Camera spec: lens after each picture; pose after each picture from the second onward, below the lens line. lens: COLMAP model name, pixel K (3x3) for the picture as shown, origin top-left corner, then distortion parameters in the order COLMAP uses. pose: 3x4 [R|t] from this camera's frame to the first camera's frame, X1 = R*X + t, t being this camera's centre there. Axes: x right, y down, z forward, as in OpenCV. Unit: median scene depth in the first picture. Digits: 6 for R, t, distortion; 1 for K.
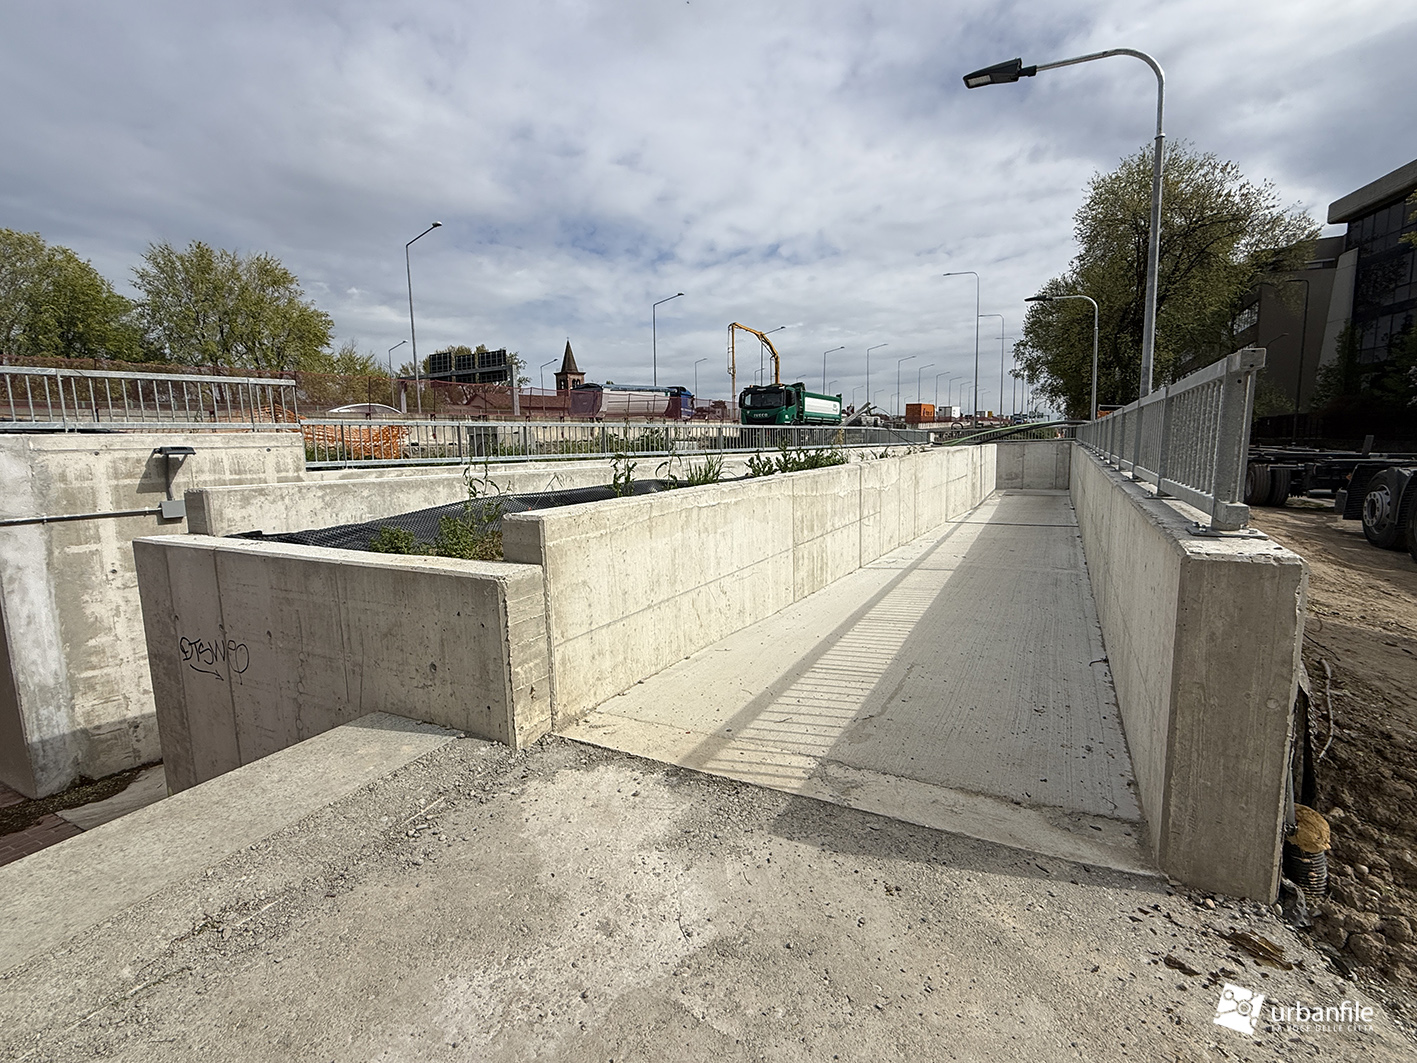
lens RADIAL K [[652.0, 0, 708.5], [0, 652.0, 531.5], [0, 0, 1]] dist [-0.000617, 0.000195]
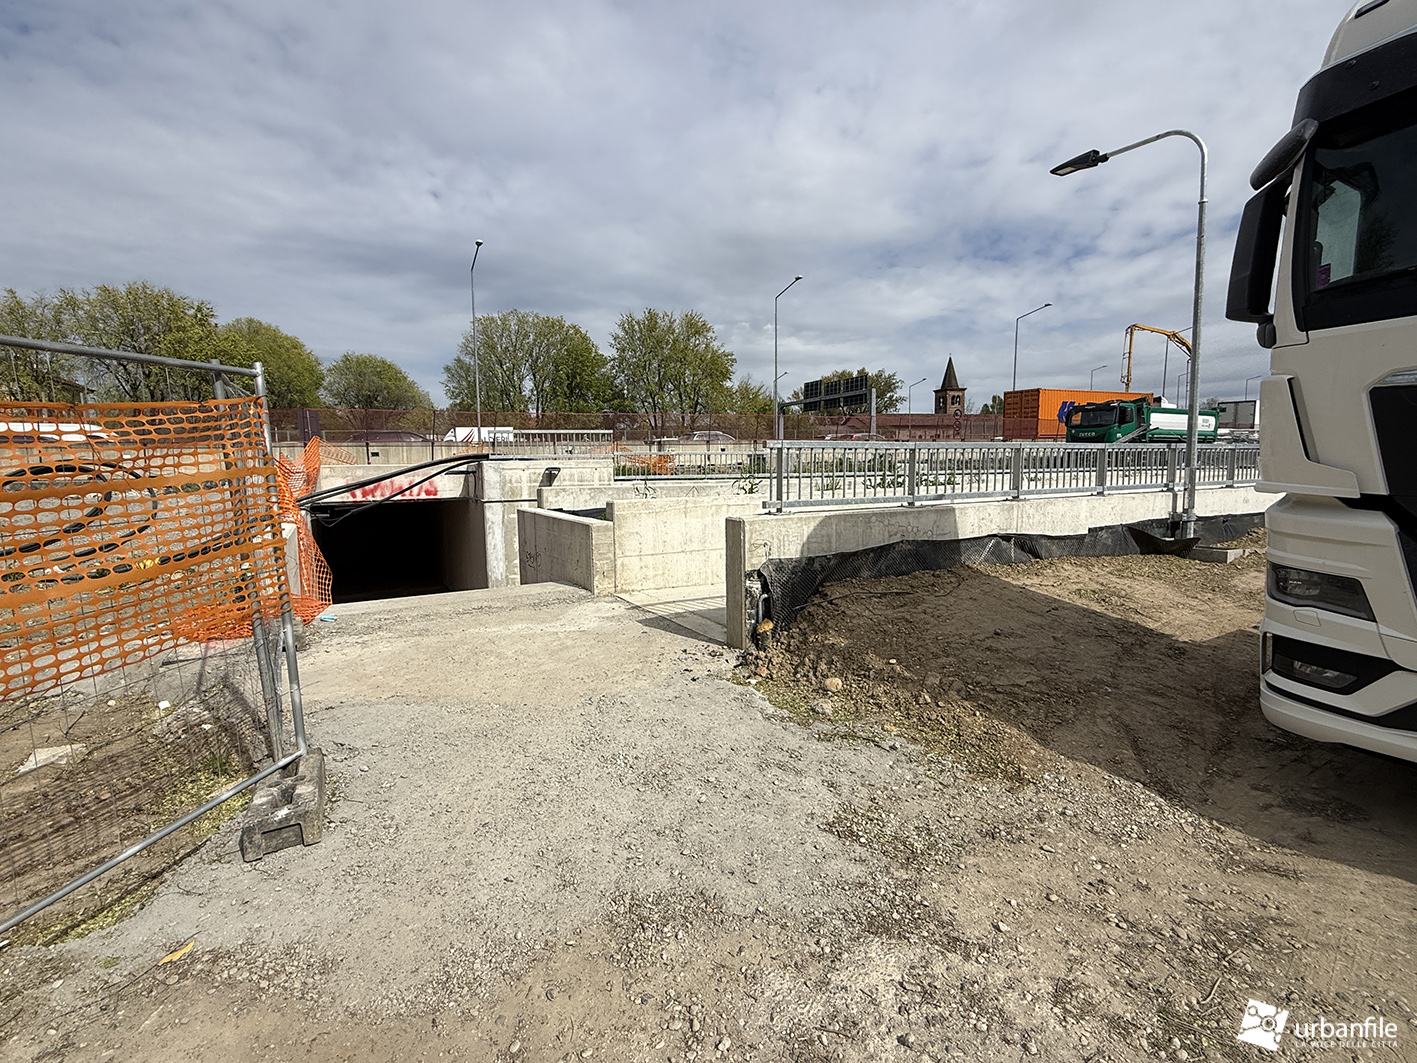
lens RADIAL K [[653.8, 0, 709.6], [0, 653.8, 514.6], [0, 0, 1]] dist [0.000460, 0.000969]
pose [[0.842331, 0.050258, -0.536613, 0.663816], [-0.077452, 0.996596, -0.028239, 0.032792], [0.533367, 0.065349, 0.843356, -0.417738]]
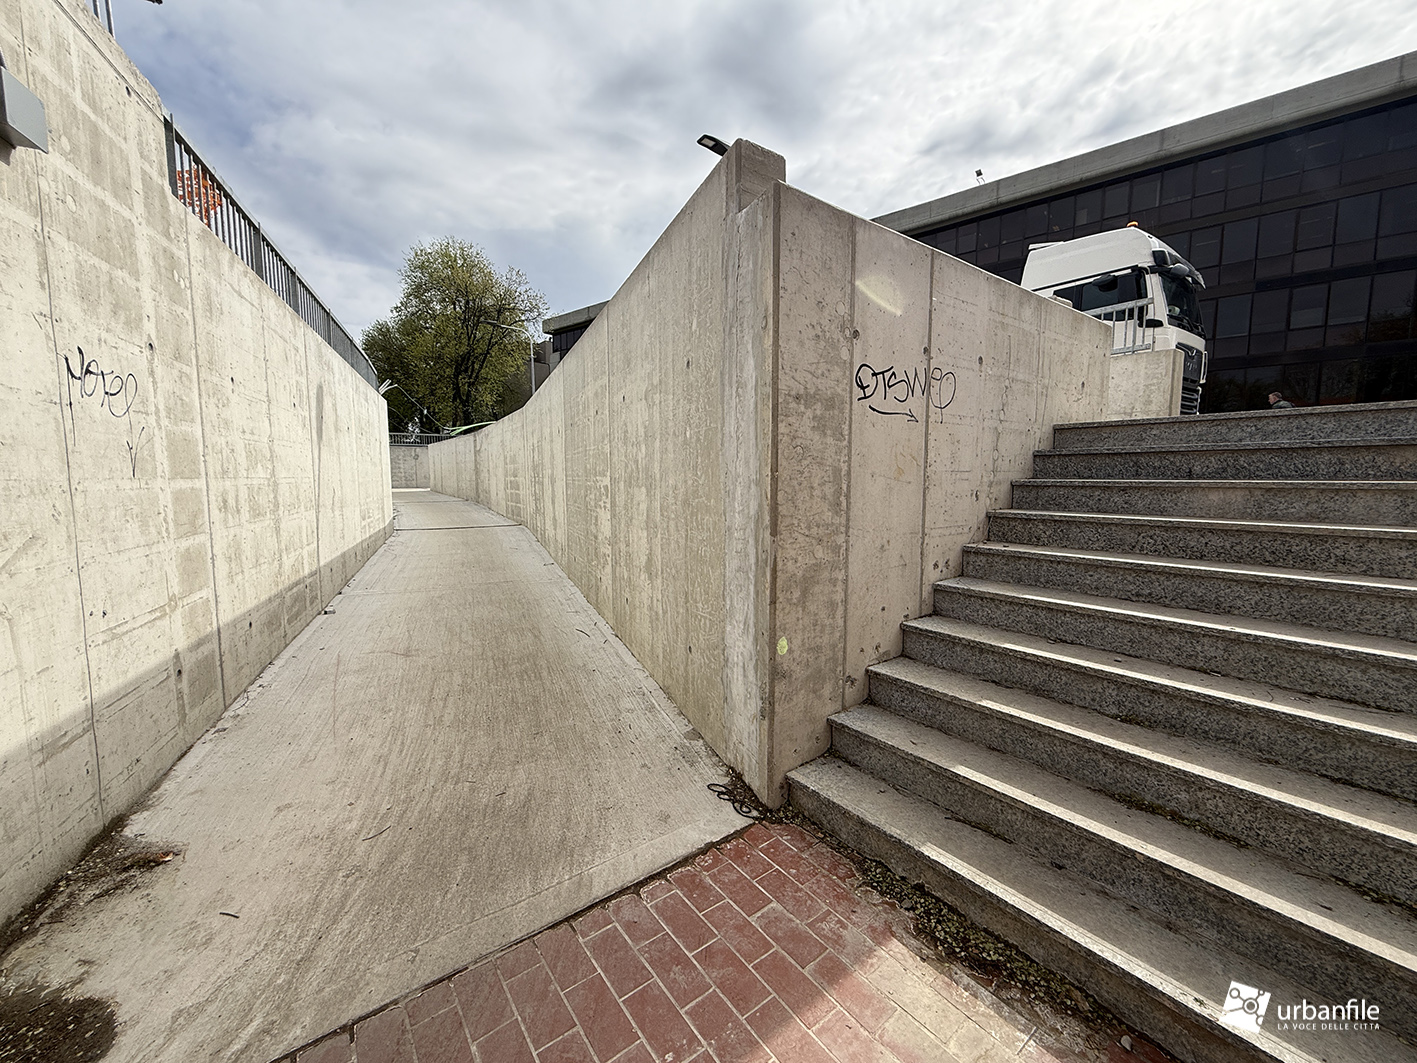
lens RADIAL K [[565.8, 0, 708.5], [0, 565.8, 531.5], [0, 0, 1]] dist [-0.000204, -0.000029]
pose [[0.431488, -0.062126, 0.899977, -0.962755], [0.111489, 0.993650, 0.015140, 0.209624], [-0.895203, 0.093805, 0.435674, 0.613904]]
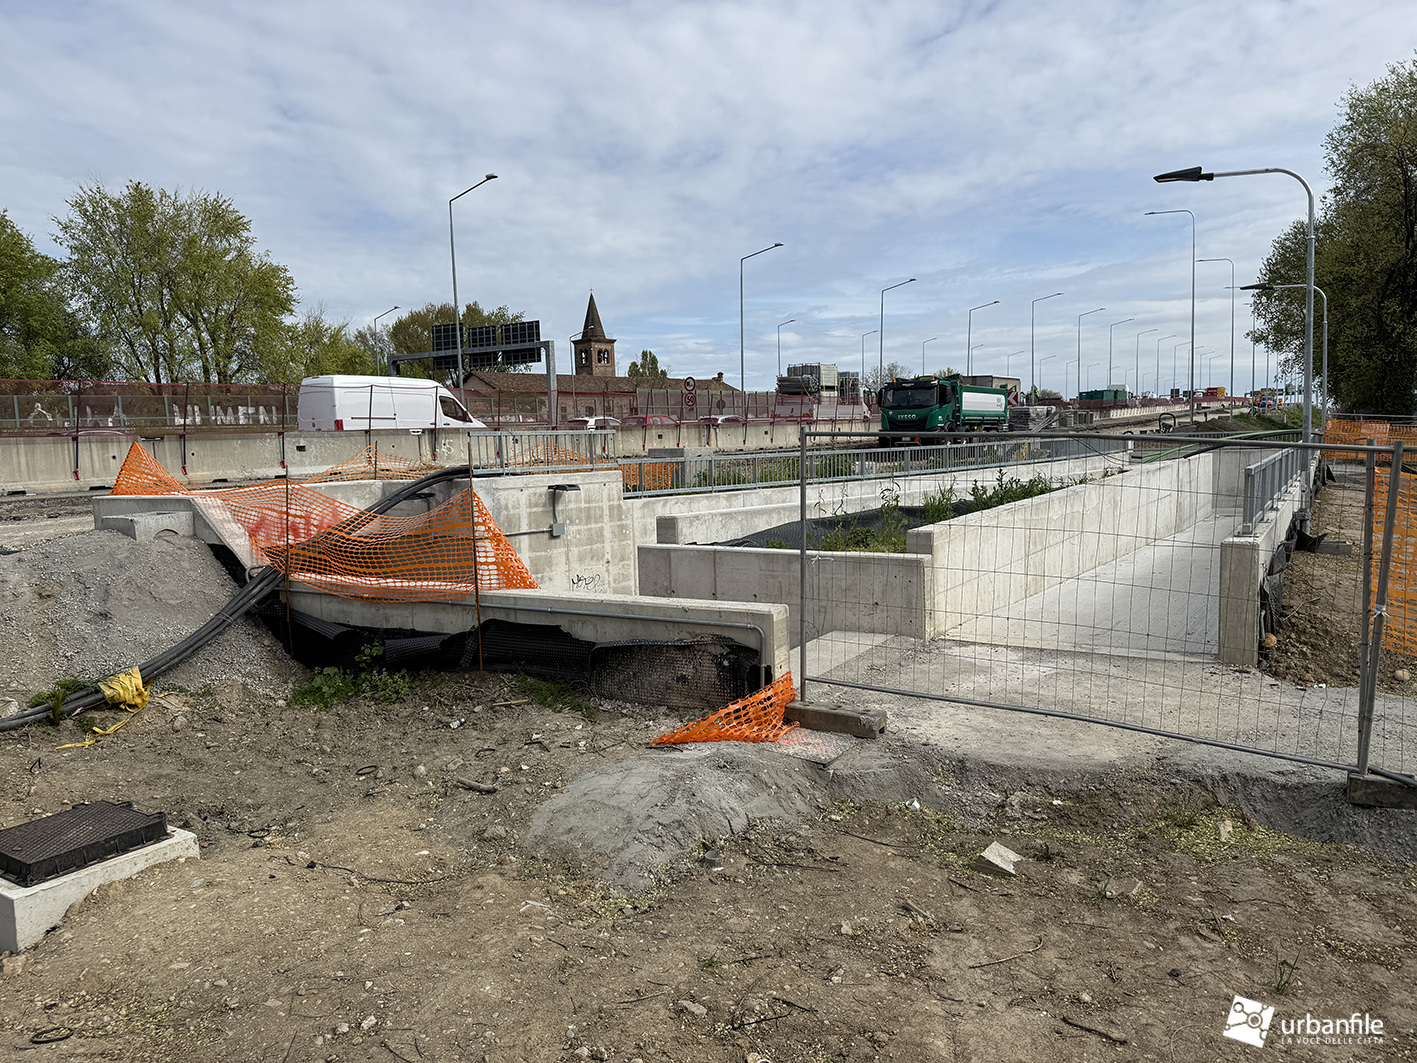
lens RADIAL K [[978.3, 0, 717.0], [0, 978.3, 529.9], [0, 0, 1]] dist [0.131539, -0.193098]
pose [[0.997832, 0.000723, -0.065803, -0.364077], [-0.003375, 0.999186, -0.040195, 0.050794], [0.065721, 0.040330, 0.997023, -1.079883]]
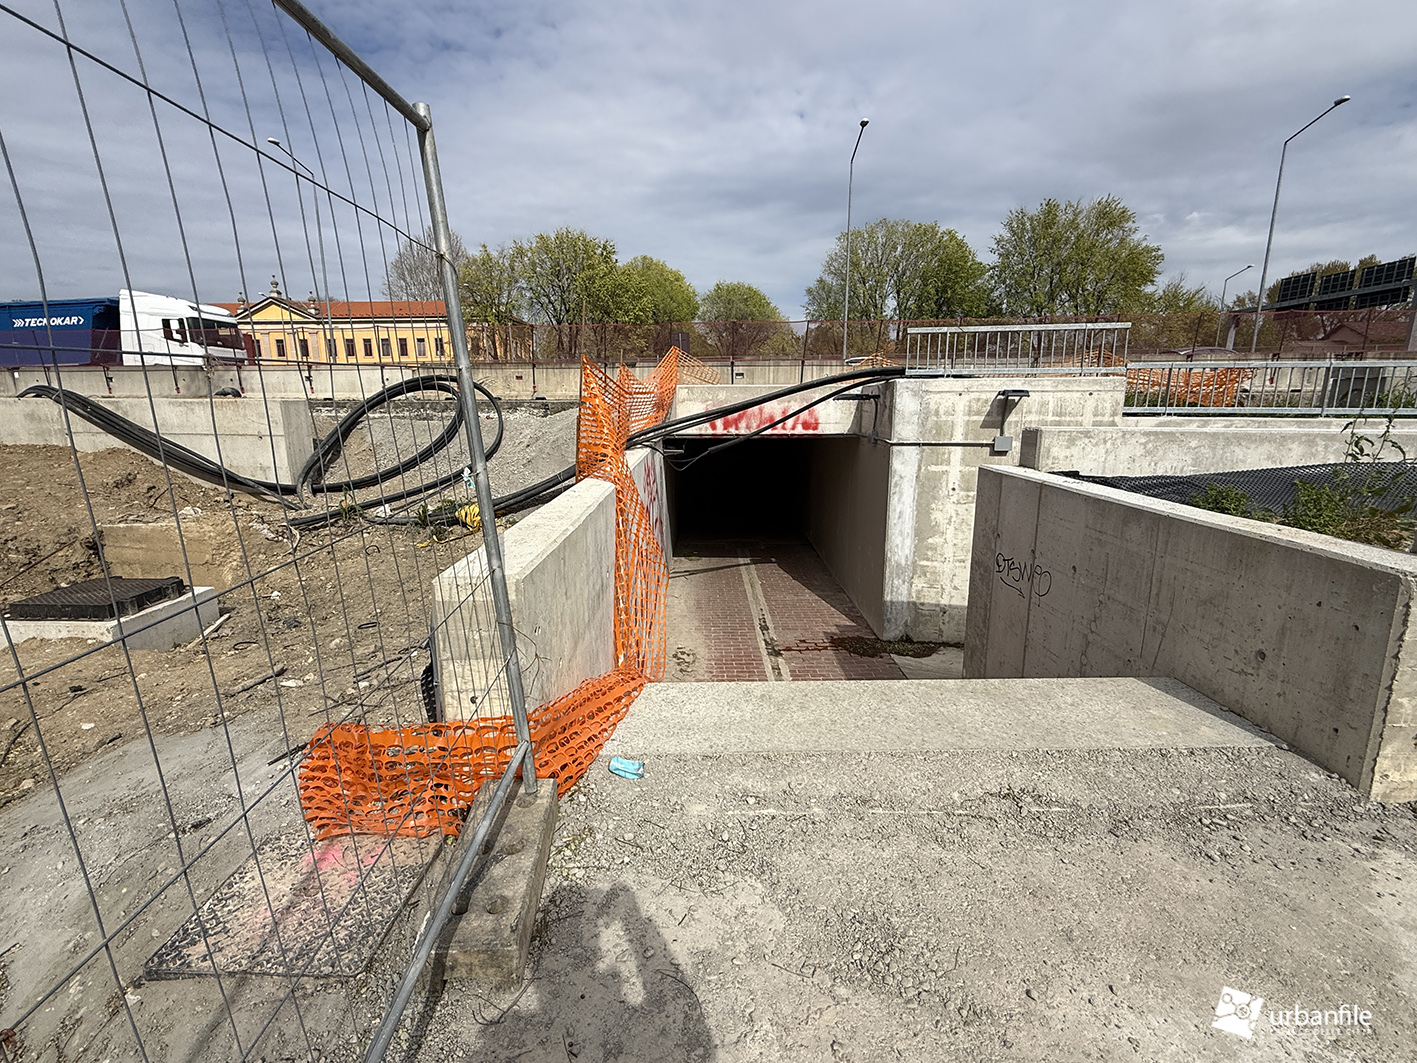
lens RADIAL K [[652.0, 0, 708.5], [0, 652.0, 531.5], [0, 0, 1]] dist [-0.000617, 0.000195]
pose [[0.468208, 0.198790, -0.860967, -0.029837], [-0.127691, 0.979359, 0.156686, 0.004414], [0.874343, 0.036576, 0.483928, -0.023968]]
